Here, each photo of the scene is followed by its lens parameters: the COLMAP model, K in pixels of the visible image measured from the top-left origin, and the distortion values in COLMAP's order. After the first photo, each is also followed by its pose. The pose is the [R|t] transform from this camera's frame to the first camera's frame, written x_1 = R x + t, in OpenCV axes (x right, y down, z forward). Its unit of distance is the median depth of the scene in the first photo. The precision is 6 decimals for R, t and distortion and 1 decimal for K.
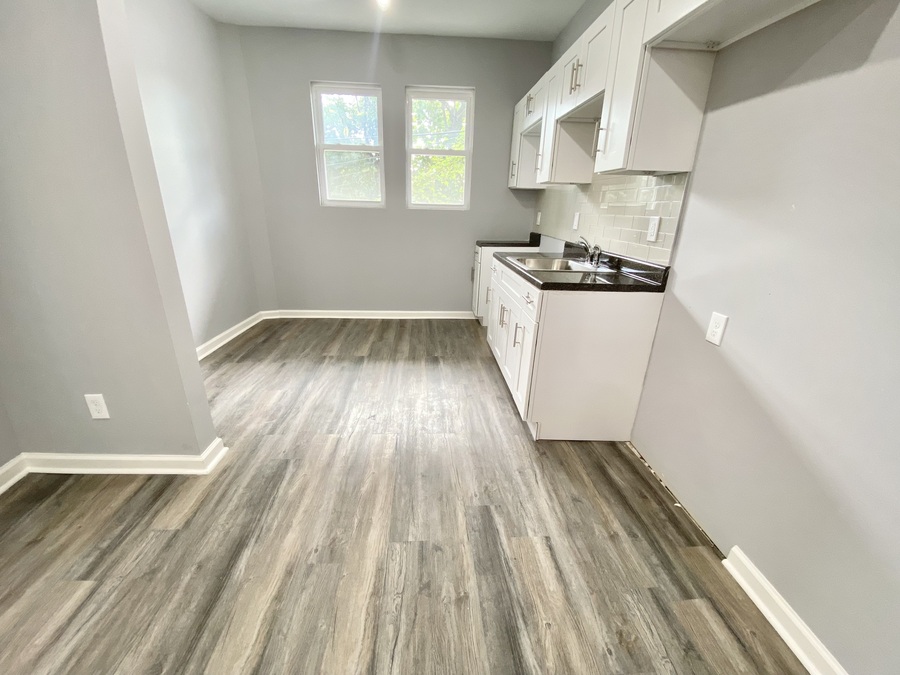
lens RADIAL K [[362.2, 0, 450.0], [0, 362.2, 337.5], [0, 0, 1]] dist [0.038023, -0.036953]
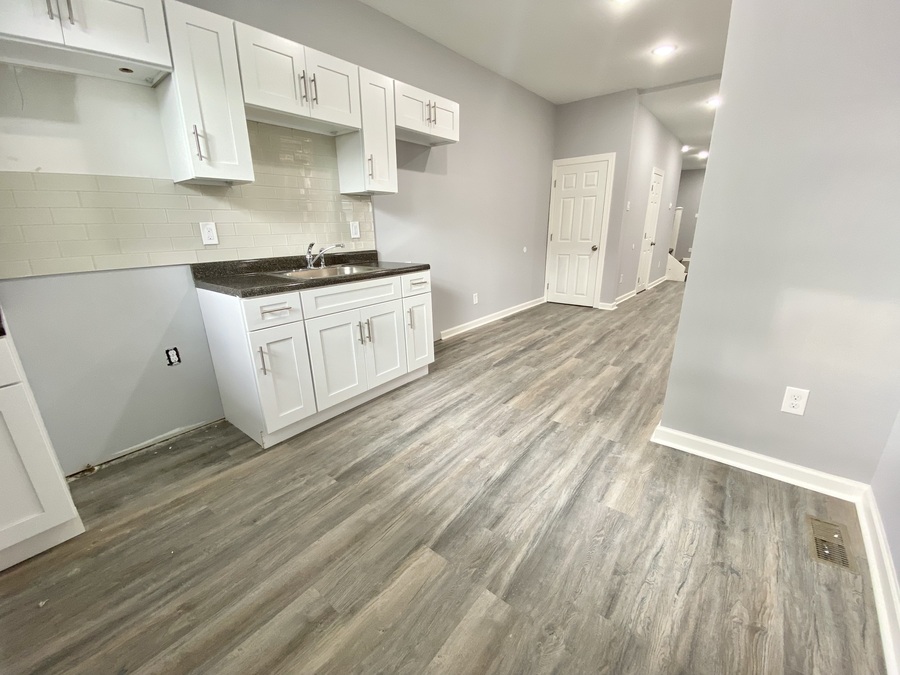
lens RADIAL K [[362.2, 0, 450.0], [0, 362.2, 337.5], [0, 0, 1]] dist [0.038023, -0.036953]
pose [[-0.734451, -0.216076, 0.643345, -0.840486], [0.228768, 0.813657, 0.534441, -0.674839], [-0.638942, 0.539698, -0.548160, 1.890603]]
